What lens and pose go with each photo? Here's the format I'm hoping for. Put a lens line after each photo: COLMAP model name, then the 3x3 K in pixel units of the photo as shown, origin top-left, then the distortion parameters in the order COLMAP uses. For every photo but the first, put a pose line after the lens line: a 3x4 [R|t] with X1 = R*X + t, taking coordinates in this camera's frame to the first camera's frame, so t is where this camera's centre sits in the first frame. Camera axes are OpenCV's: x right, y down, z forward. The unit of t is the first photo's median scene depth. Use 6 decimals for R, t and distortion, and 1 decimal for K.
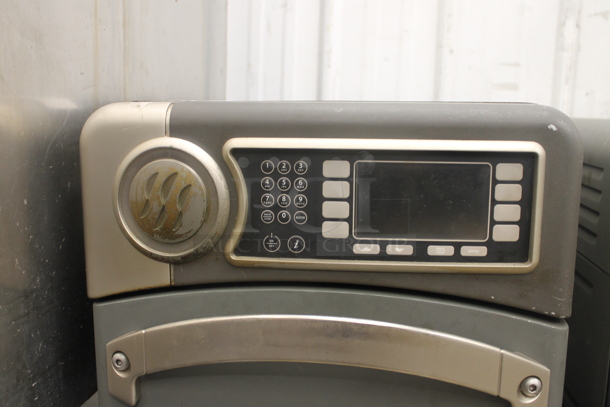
lens RADIAL K [[613.5, 0, 309.1], [0, 613.5, 205.1], [0, 0, 1]] dist [-0.050692, 0.000000]
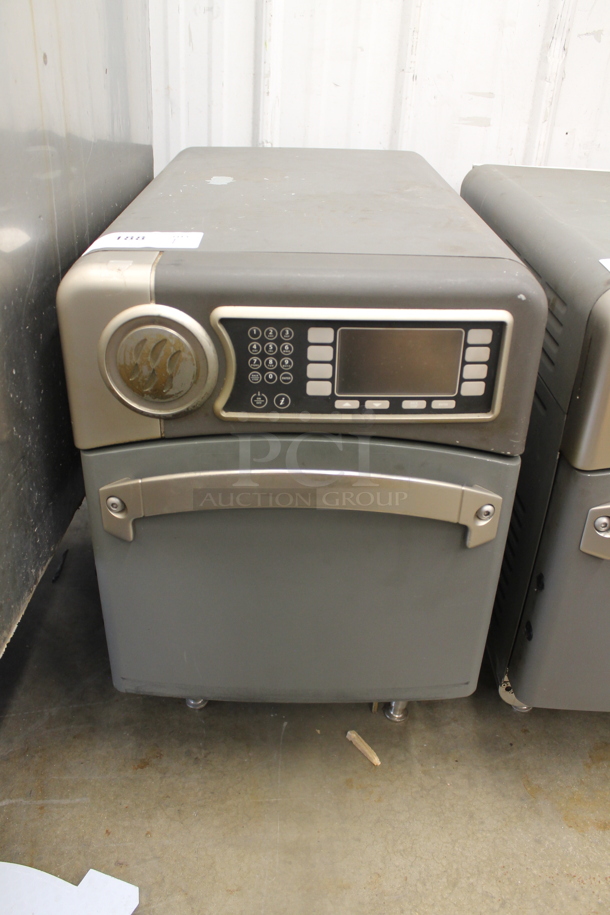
lens RADIAL K [[742.1, 0, 309.8], [0, 742.1, 456.6], [0, 0, 1]] dist [-0.045996, 0.020972]
pose [[0.992811, -0.044632, 0.111056, -0.119278], [0.005082, 0.942754, 0.333451, -0.272550], [-0.119581, -0.330490, 0.936203, -0.248462]]
